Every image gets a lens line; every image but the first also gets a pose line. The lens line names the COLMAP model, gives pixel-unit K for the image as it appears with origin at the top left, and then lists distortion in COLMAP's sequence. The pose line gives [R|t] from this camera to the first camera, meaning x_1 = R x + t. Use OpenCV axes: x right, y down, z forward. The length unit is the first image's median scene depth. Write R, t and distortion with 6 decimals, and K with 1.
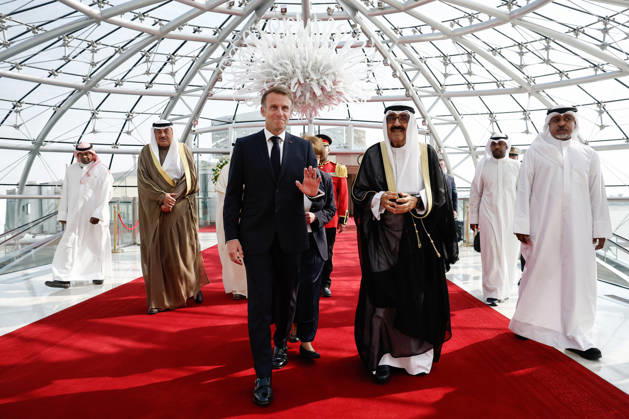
lens RADIAL K [[2320.6, 0, 298.4], [0, 2320.6, 218.0], [0, 0, 1]] dist [0.555335, 0.887458]
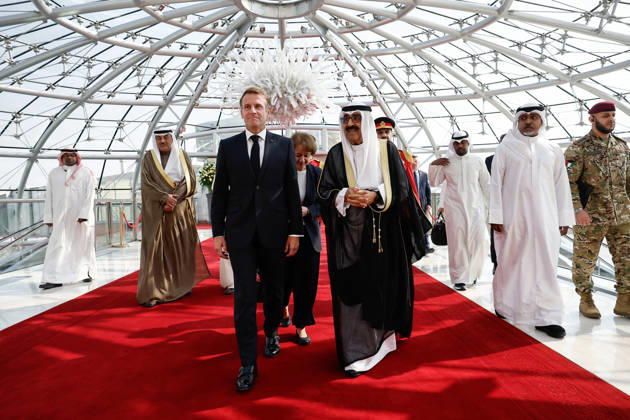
lens RADIAL K [[2324.3, 0, 298.9], [0, 2324.3, 218.5], [0, 0, 1]] dist [0.555335, 0.887458]
pose [[0.999740, -0.020846, 0.009217, -0.000898], [0.020839, 0.999782, 0.000858, 0.001104], [-0.009232, -0.000666, 0.999957, -0.112977]]
